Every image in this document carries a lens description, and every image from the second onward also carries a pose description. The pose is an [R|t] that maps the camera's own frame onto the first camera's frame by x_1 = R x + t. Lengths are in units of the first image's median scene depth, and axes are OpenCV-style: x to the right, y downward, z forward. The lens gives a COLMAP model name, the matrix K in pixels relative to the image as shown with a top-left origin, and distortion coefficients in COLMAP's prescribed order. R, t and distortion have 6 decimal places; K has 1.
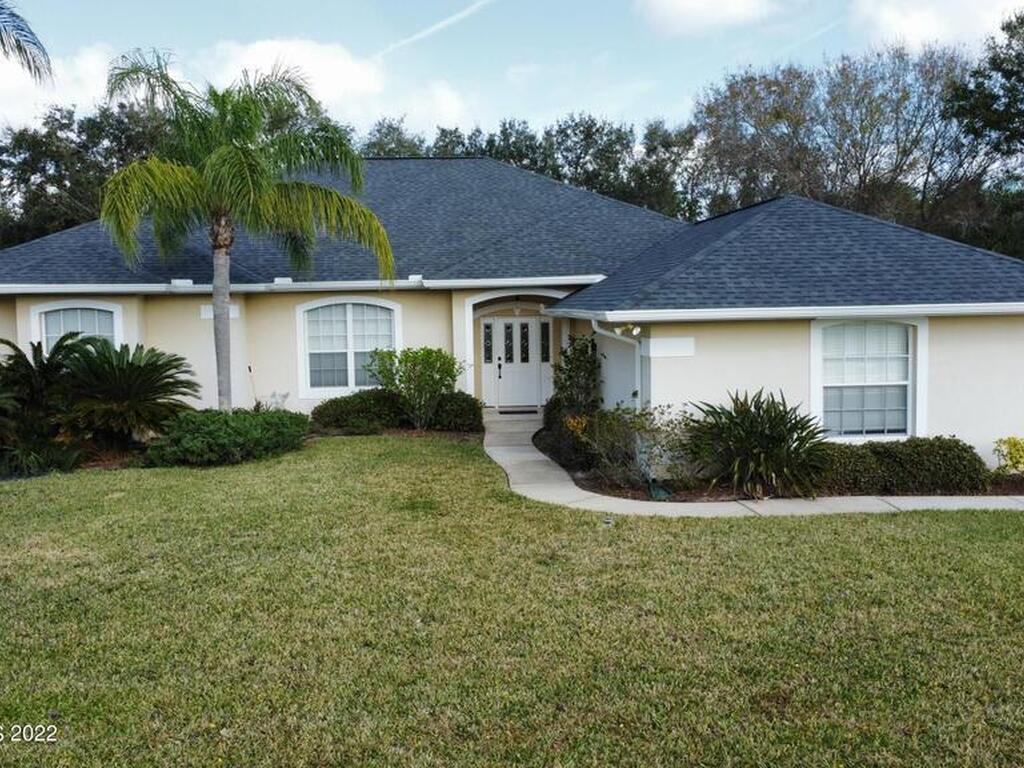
lens RADIAL K [[1030.7, 0, 512.0], [0, 1030.7, 384.0], [0, 0, 1]] dist [0.005576, -0.010648]
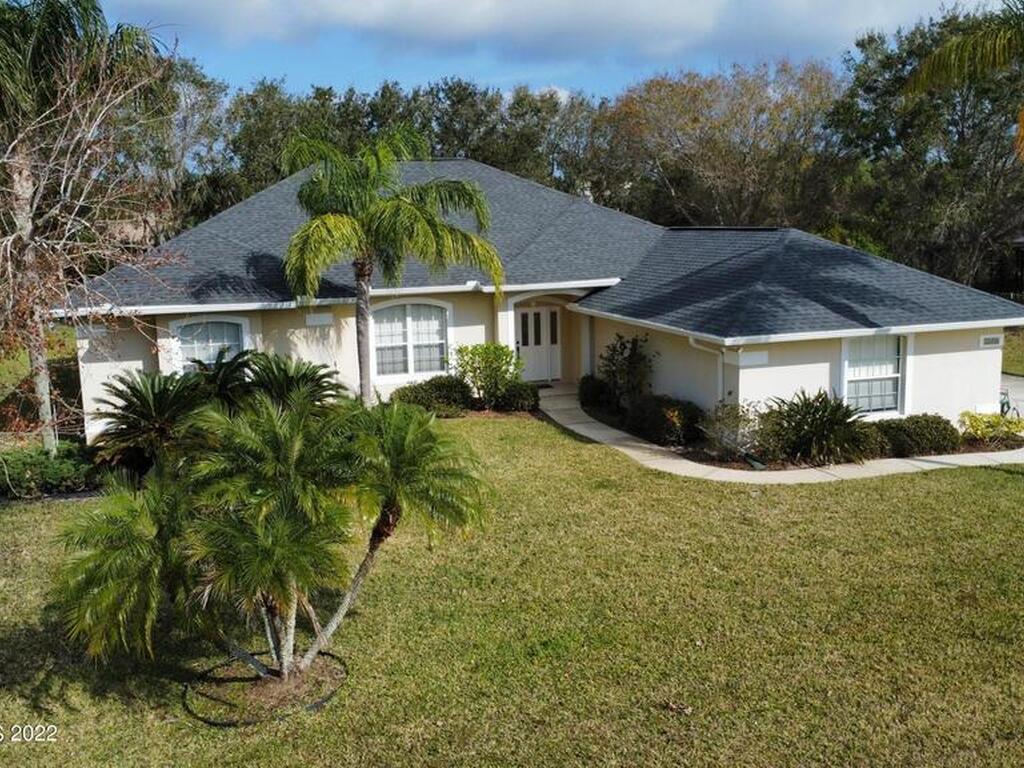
lens RADIAL K [[1030.7, 0, 512.0], [0, 1030.7, 384.0], [0, 0, 1]] dist [0.005576, -0.010648]
pose [[0.975283, -0.040958, 0.217128, -0.457962], [0.024120, 0.996532, 0.079642, -0.117457], [-0.219637, -0.072437, 0.972889, -0.282573]]
